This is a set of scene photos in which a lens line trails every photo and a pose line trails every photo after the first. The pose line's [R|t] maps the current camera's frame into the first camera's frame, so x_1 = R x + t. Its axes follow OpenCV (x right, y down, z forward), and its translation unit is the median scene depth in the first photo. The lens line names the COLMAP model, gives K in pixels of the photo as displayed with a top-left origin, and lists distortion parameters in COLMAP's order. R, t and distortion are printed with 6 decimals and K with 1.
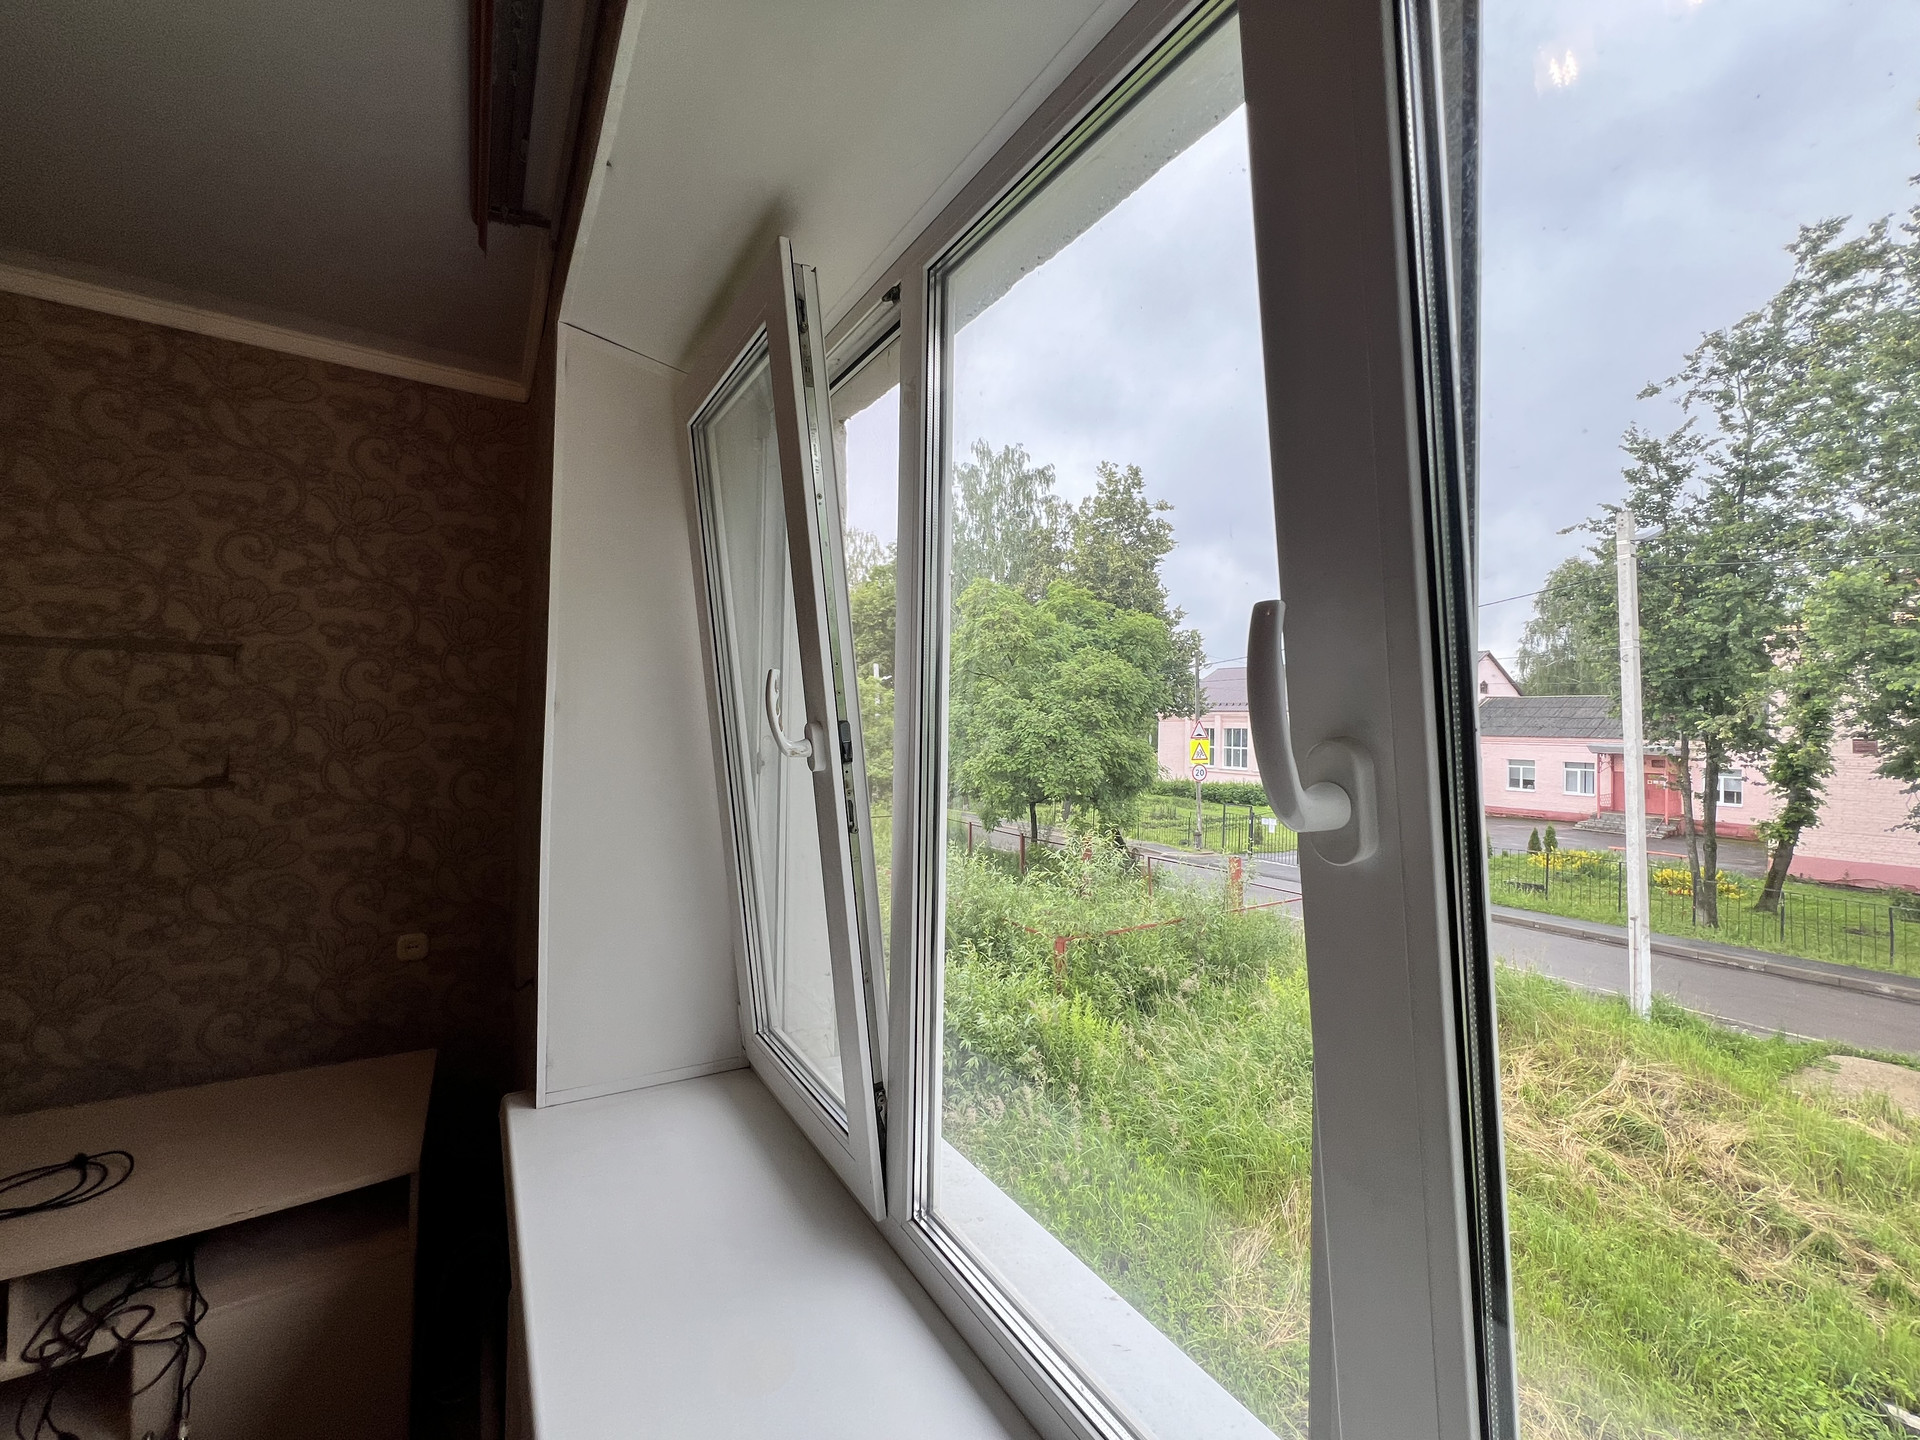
lens RADIAL K [[772.1, 0, 964.7], [0, 772.1, 711.0], [0, 0, 1]] dist [-0.005768, 0.001369]
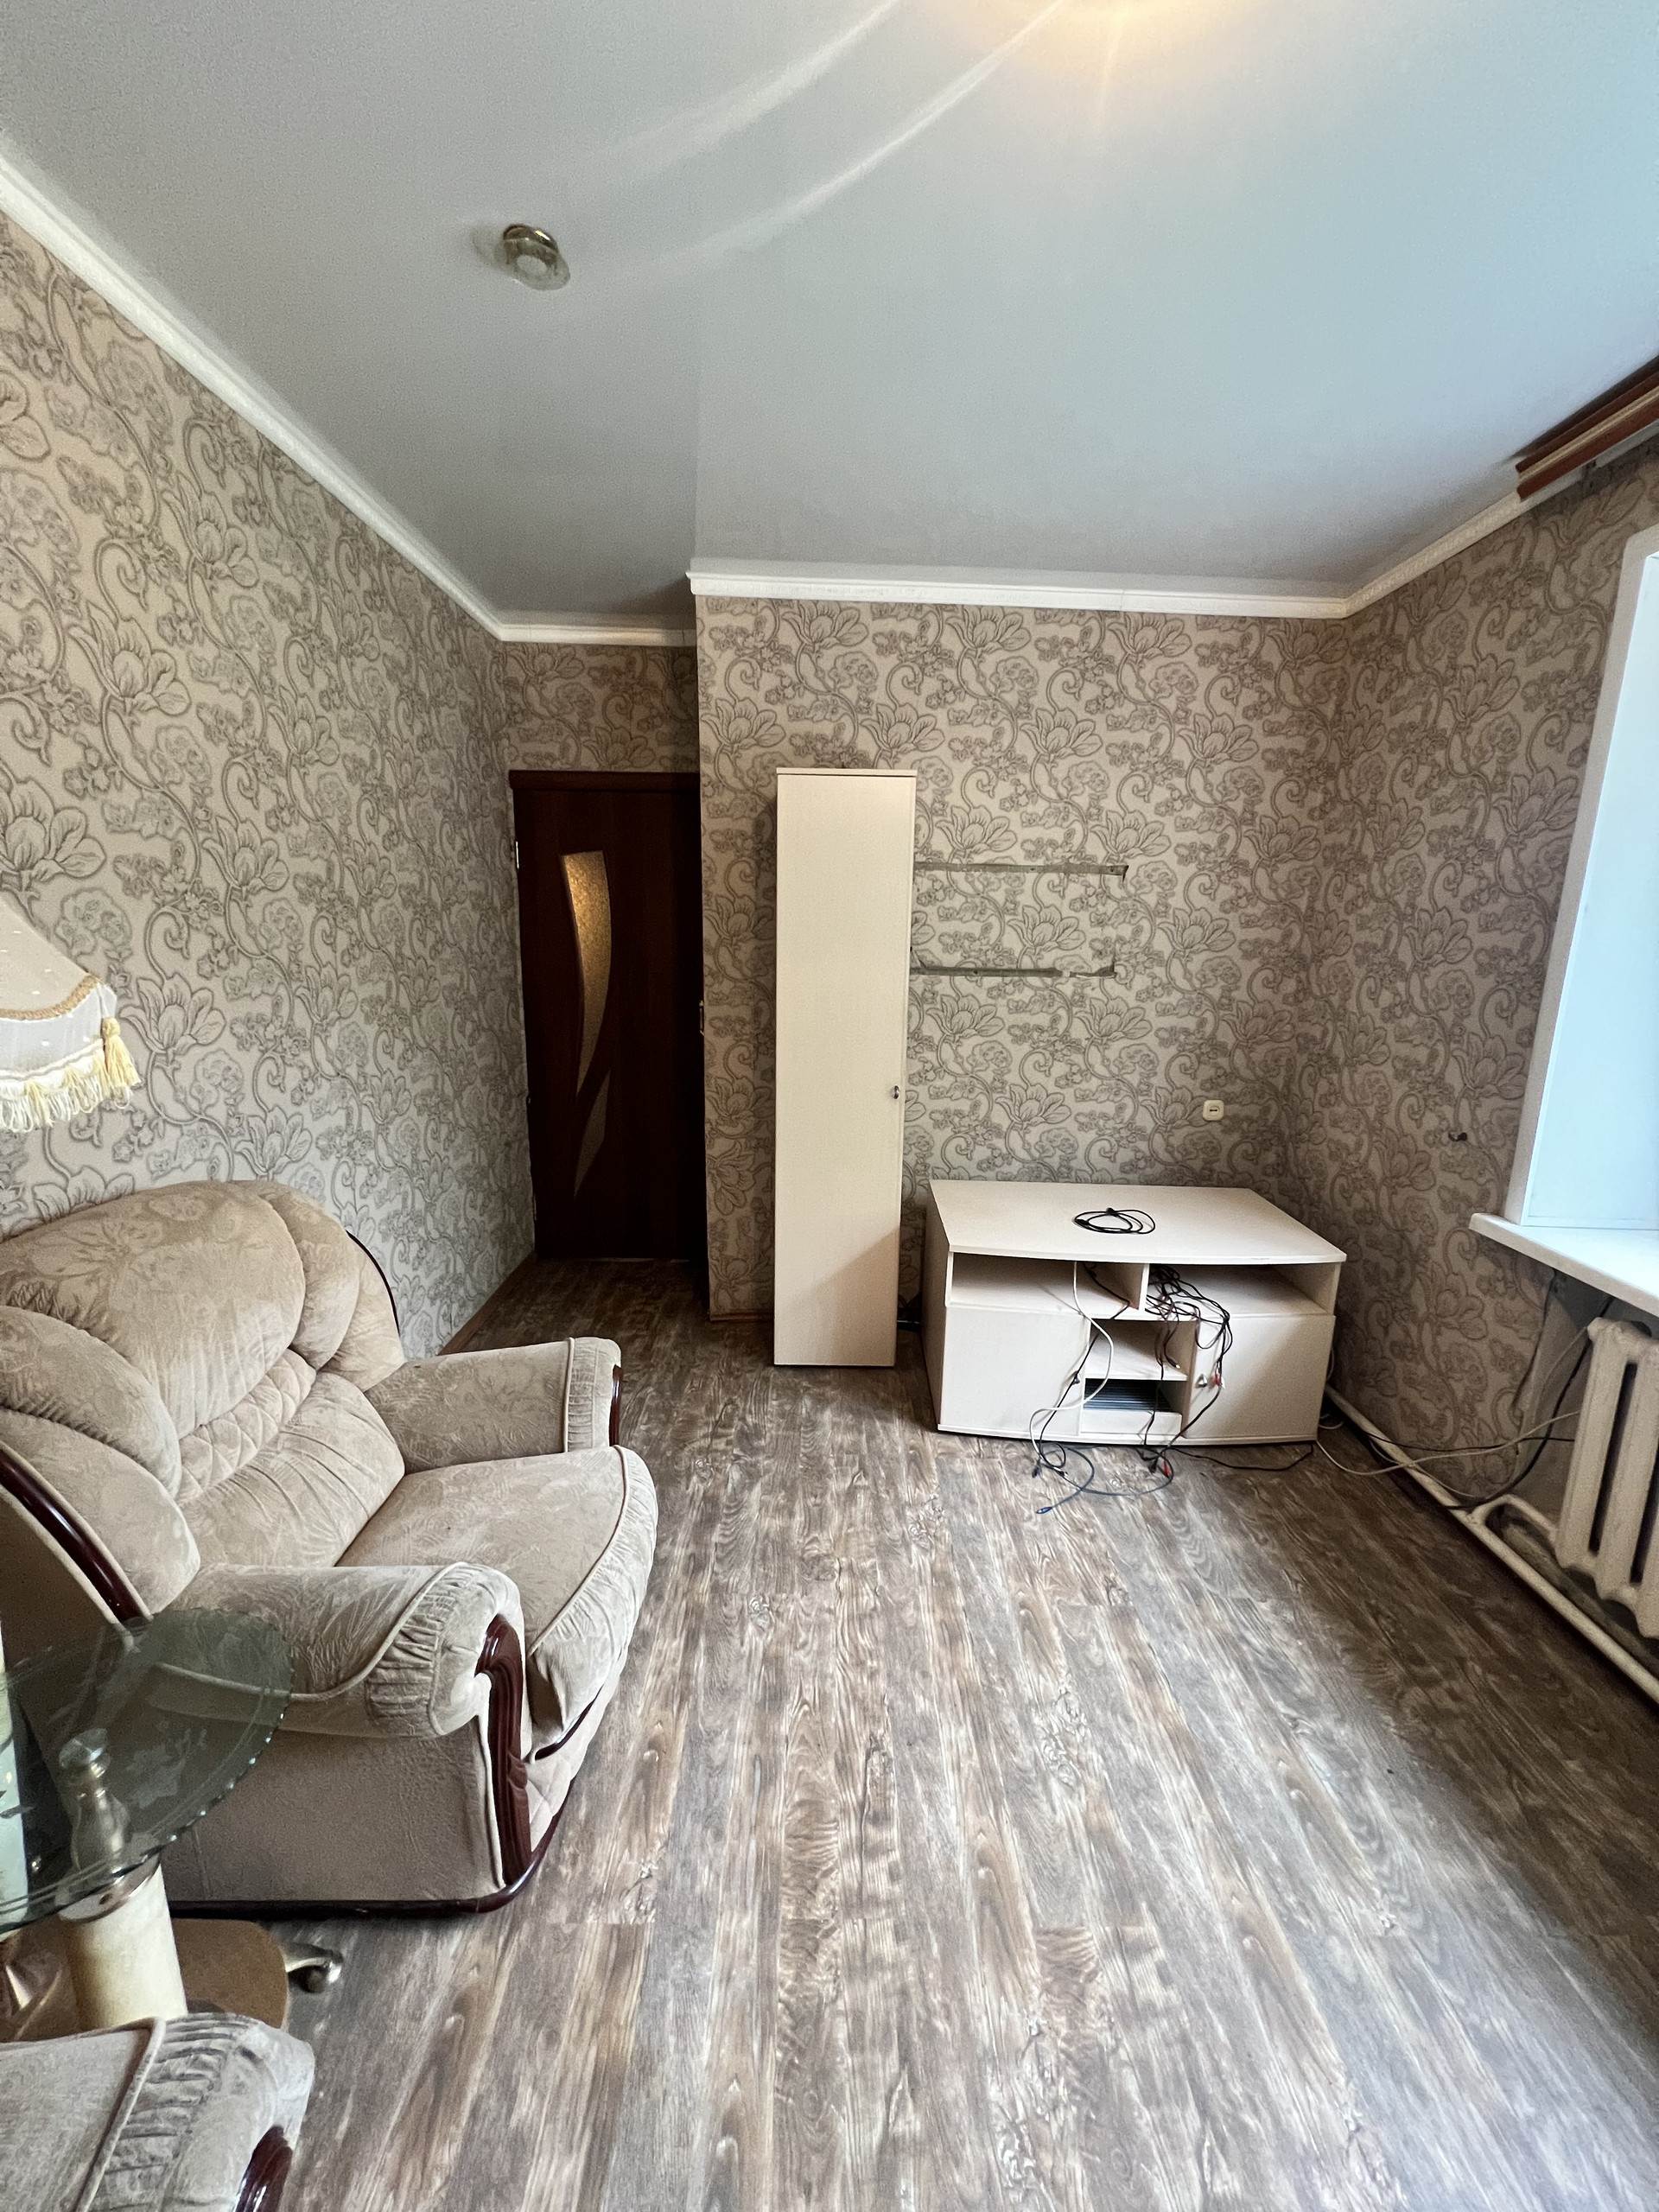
lens RADIAL K [[884.1, 0, 839.2], [0, 884.1, 1104.7], [0, 0, 1]] dist [-0.004994, 0.001659]
pose [[0.850448, 0.102891, -0.515899, -0.202621], [0.004073, 0.979369, 0.202040, 0.002192], [0.526044, -0.173926, 0.832483, -0.210482]]
